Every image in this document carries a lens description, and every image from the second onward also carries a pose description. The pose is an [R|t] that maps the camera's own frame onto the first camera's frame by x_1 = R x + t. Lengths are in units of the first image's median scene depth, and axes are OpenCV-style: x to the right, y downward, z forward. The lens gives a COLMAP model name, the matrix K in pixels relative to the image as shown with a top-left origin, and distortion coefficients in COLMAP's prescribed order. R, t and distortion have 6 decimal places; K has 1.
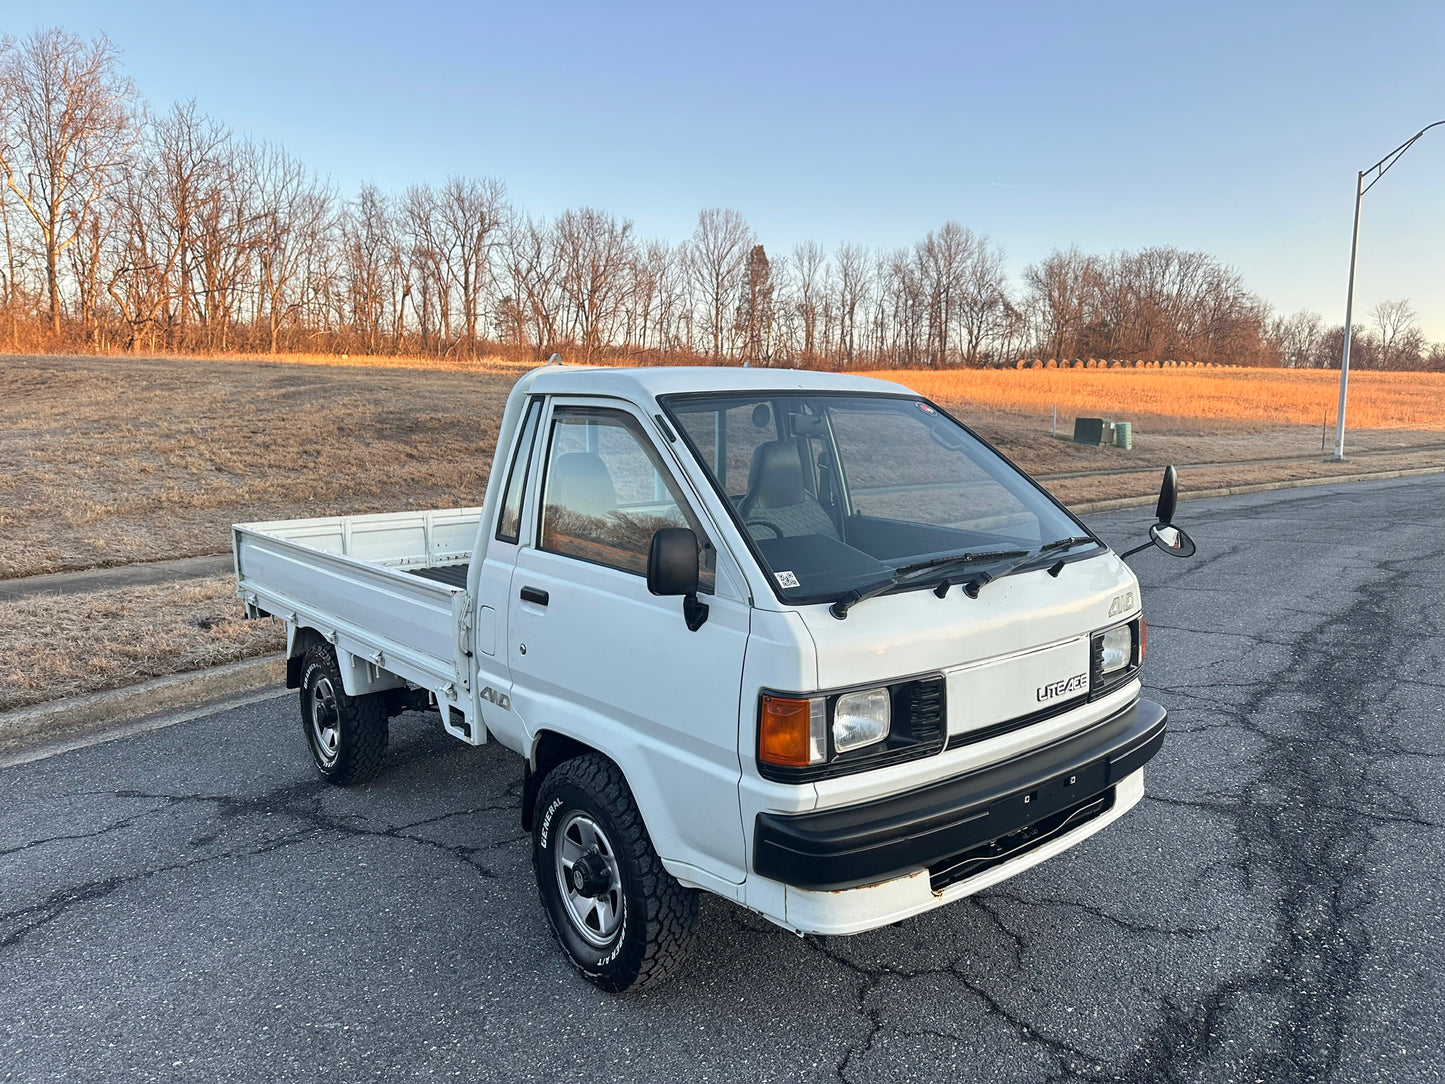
lens RADIAL K [[1014.9, 0, 731.2], [0, 1014.9, 570.8], [0, 0, 1]] dist [0.029281, -0.033527]
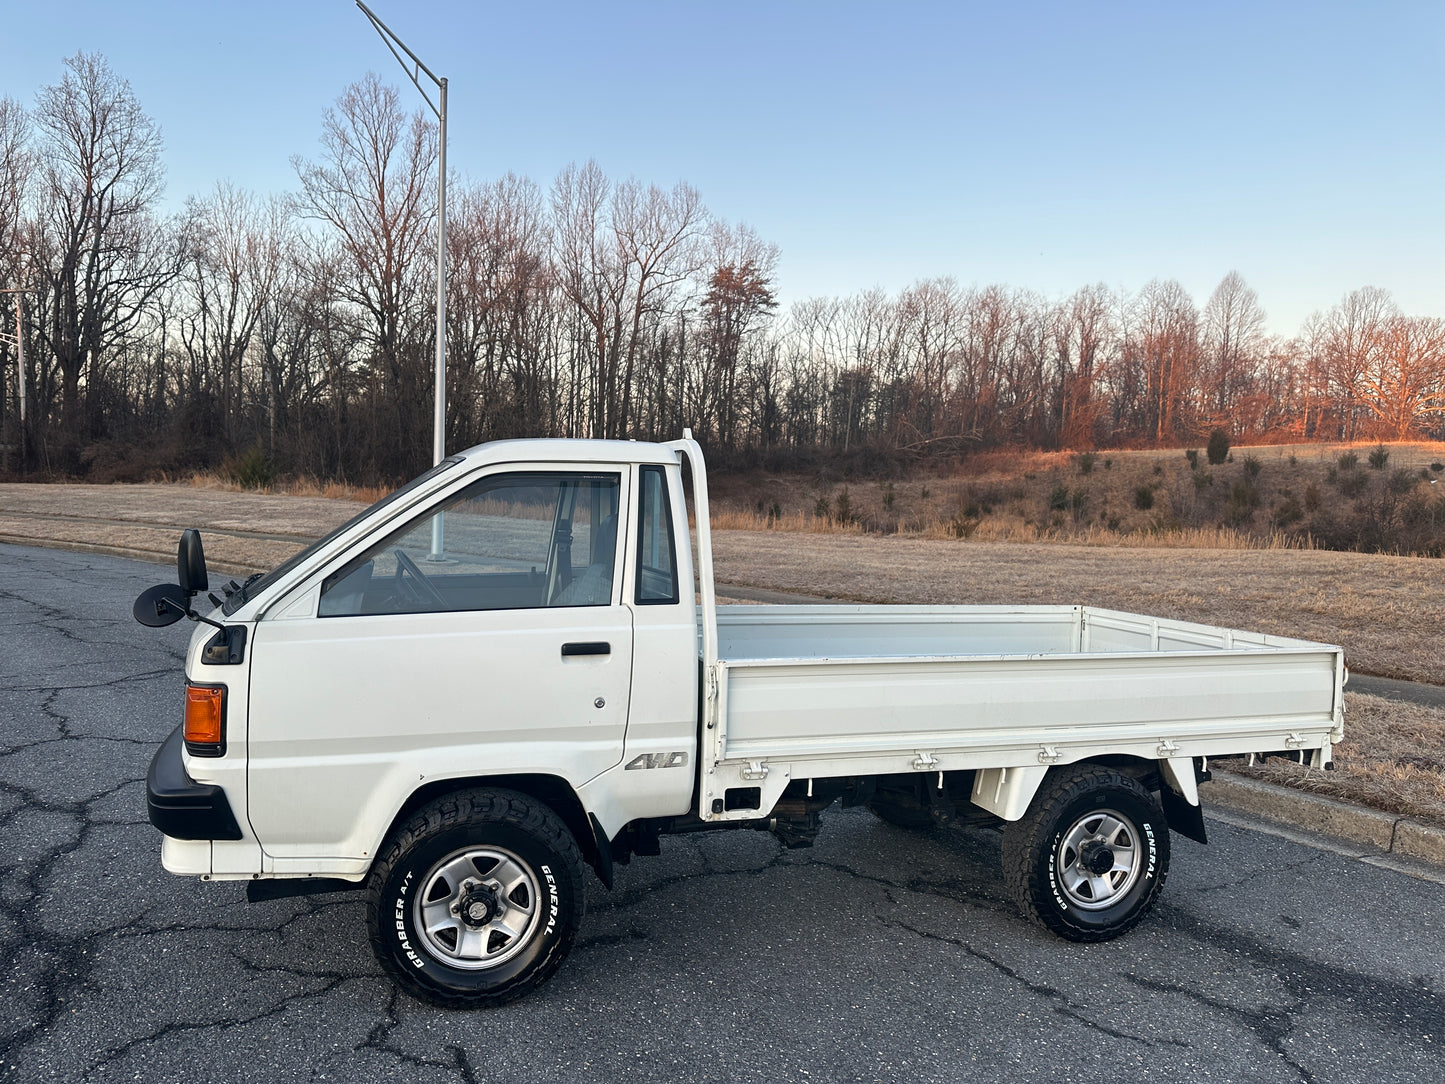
lens RADIAL K [[1014.9, 0, 688.9], [0, 1014.9, 553.3], [0, 0, 1]] dist [0.029281, -0.033527]
pose [[-0.397086, 0.035688, -0.917087, 0.065505], [-0.164390, 0.980318, 0.109327, -0.015149], [0.902939, 0.194172, -0.383404, 0.106965]]
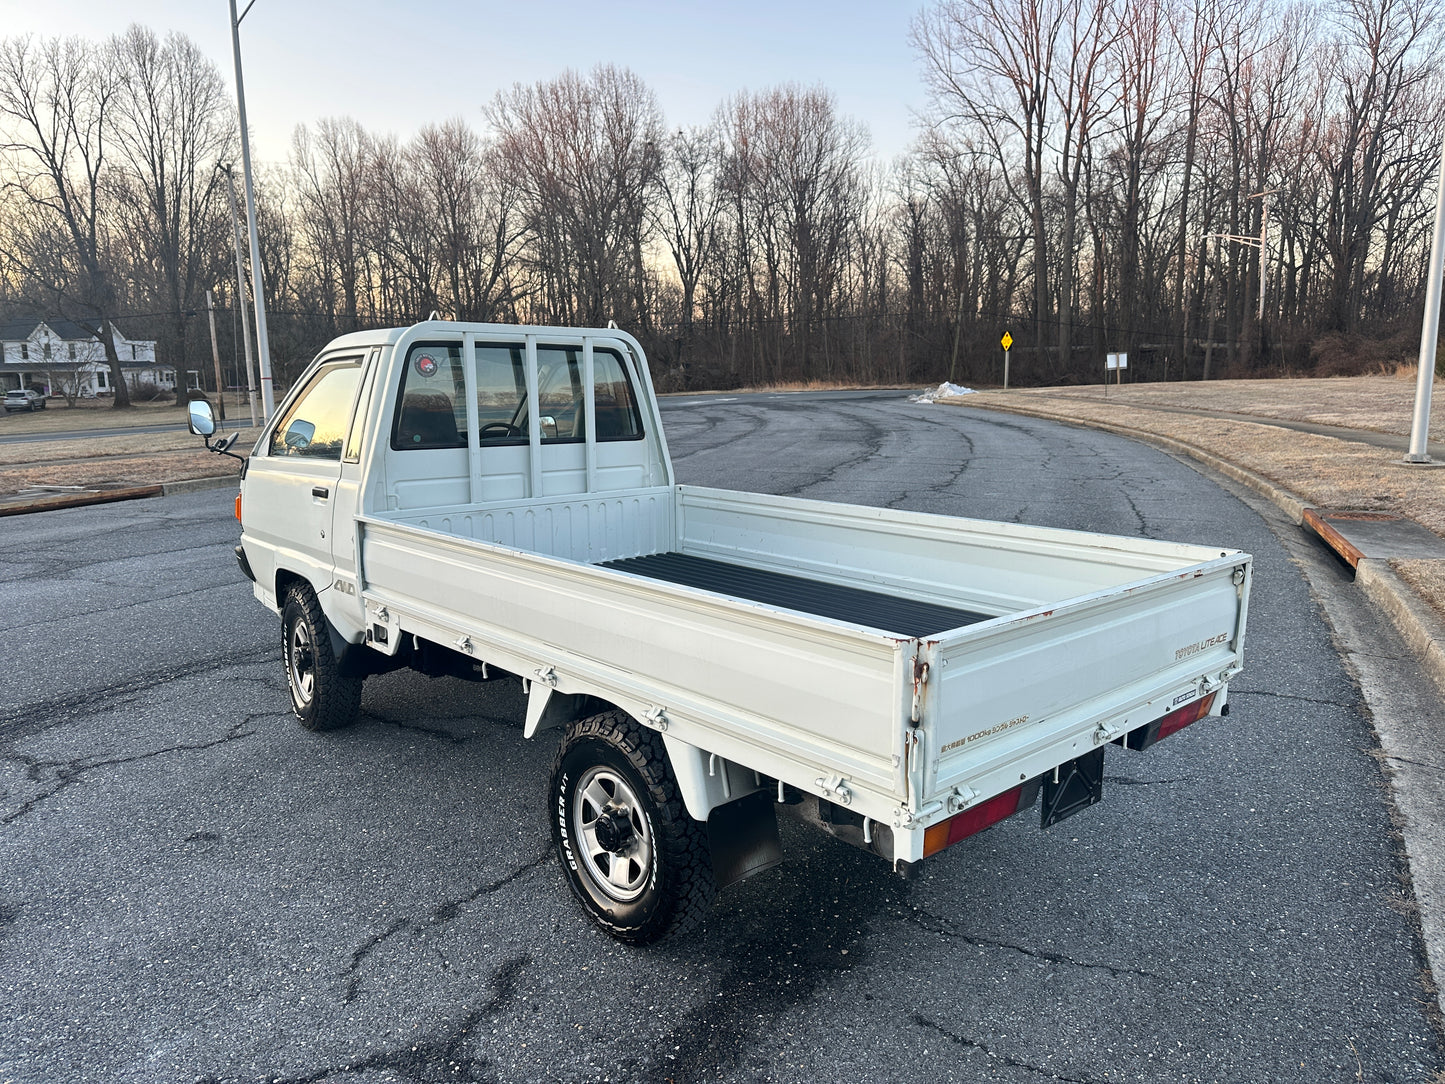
lens RADIAL K [[1014.9, 0, 710.9], [0, 1014.9, 506.4], [0, 0, 1]] dist [0.029281, -0.033527]
pose [[-0.999604, 0.001750, -0.028070, -0.017701], [-0.005935, 0.962462, 0.271351, -0.023398], [0.027491, 0.271410, -0.962071, 0.160142]]
